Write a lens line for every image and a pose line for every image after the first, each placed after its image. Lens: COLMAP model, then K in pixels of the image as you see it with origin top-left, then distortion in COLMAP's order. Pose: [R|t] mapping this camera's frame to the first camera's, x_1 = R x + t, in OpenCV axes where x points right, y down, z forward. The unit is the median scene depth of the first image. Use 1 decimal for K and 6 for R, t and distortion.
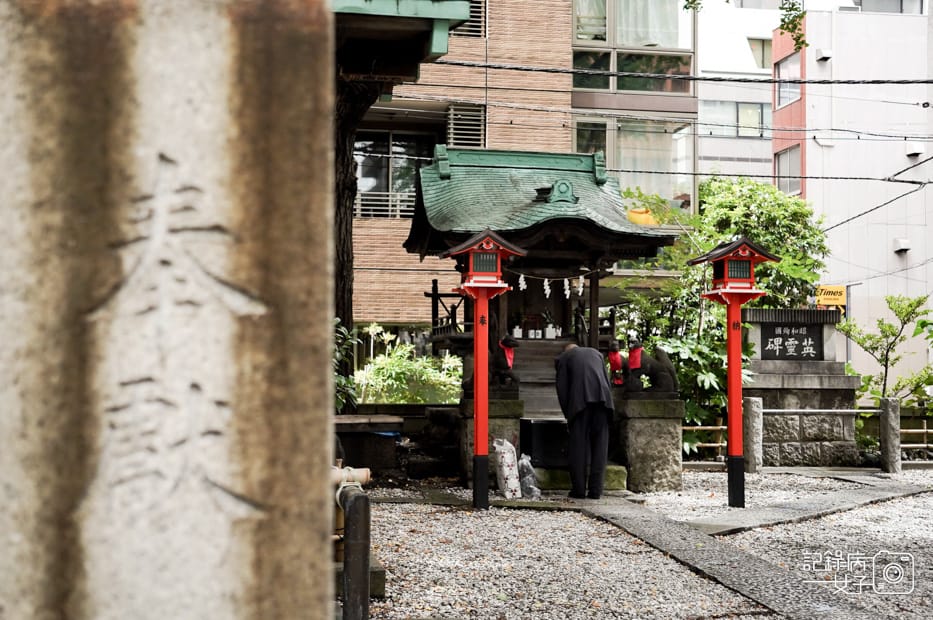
lens RADIAL K [[1189.9, 0, 421.1], [0, 1189.9, 298.3], [0, 0, 1]] dist [0.030078, 0.000000]
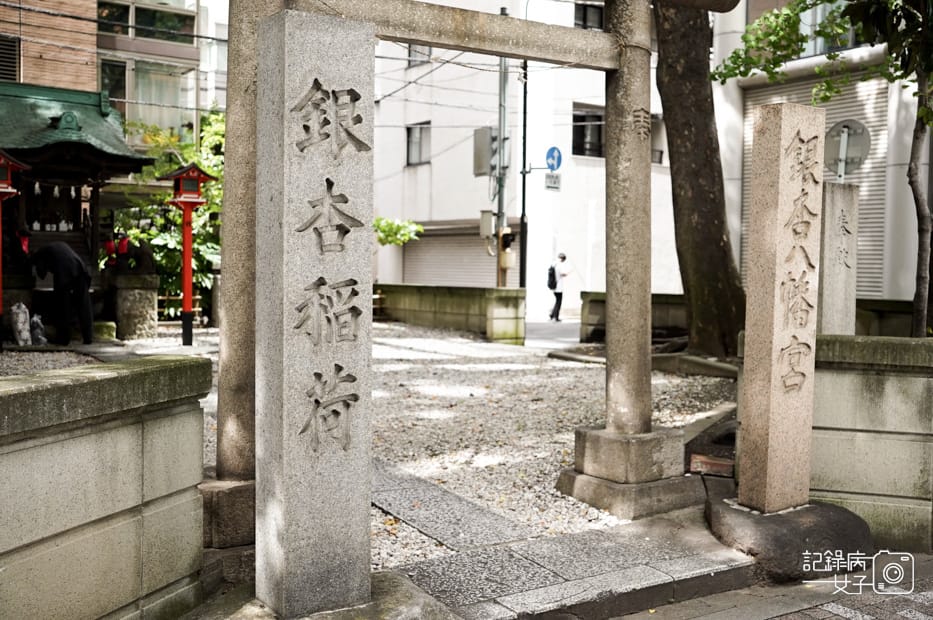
lens RADIAL K [[992.7, 0, 464.6], [0, 992.7, 303.5], [0, 0, 1]] dist [-0.004067, 0.000000]
pose [[0.901090, -0.011186, 0.433487, 0.031783], [-0.032082, 0.995208, 0.092370, -0.002625], [-0.432443, -0.097140, 0.896413, -0.204093]]
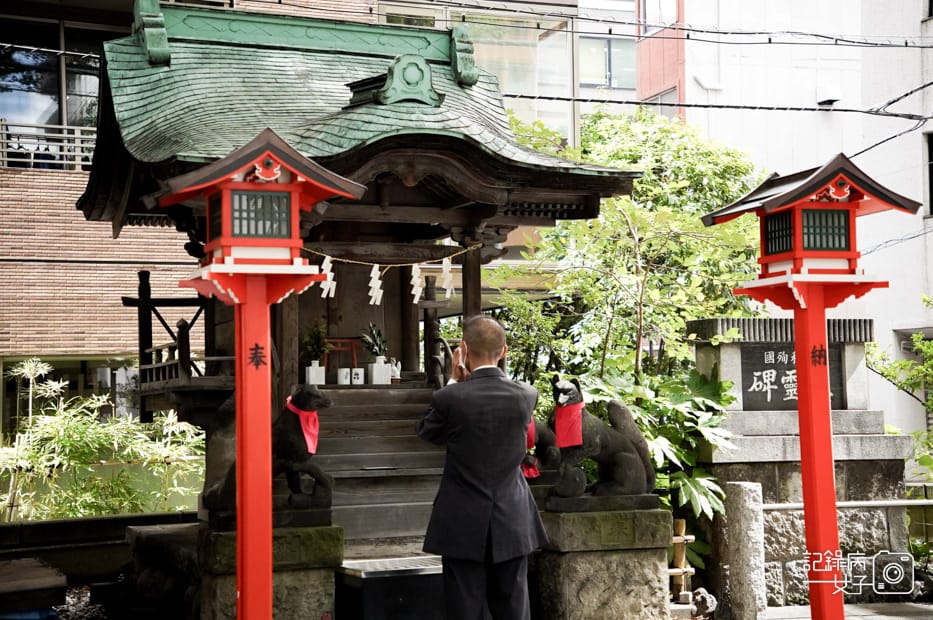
lens RADIAL K [[1540.1, 0, 460.7], [0, 1540.1, 298.4], [0, 0, 1]] dist [0.348107, 0.000000]
pose [[0.979193, -0.013751, 0.202462, 0.009767], [0.015598, 0.999850, -0.007531, 0.002927], [-0.202328, 0.010533, 0.979261, 0.360048]]
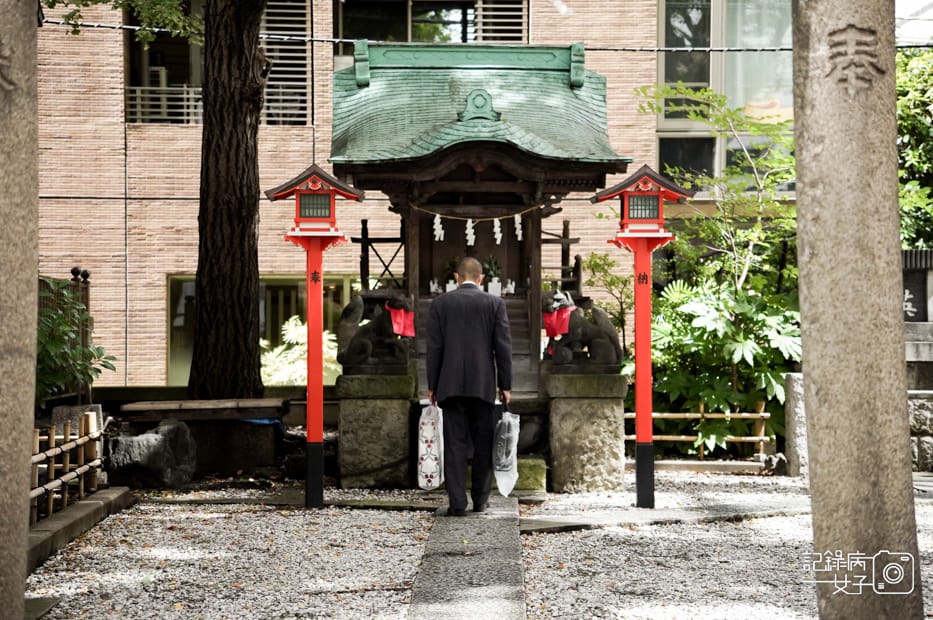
lens RADIAL K [[1962.6, 0, 453.5], [0, 1962.6, 293.1], [0, 0, 1]] dist [0.497663, 0.000000]
pose [[0.992138, -0.012896, -0.124486, 0.243659], [0.017078, 0.999323, 0.032589, -0.009914], [0.123981, -0.034458, 0.991686, -0.251831]]
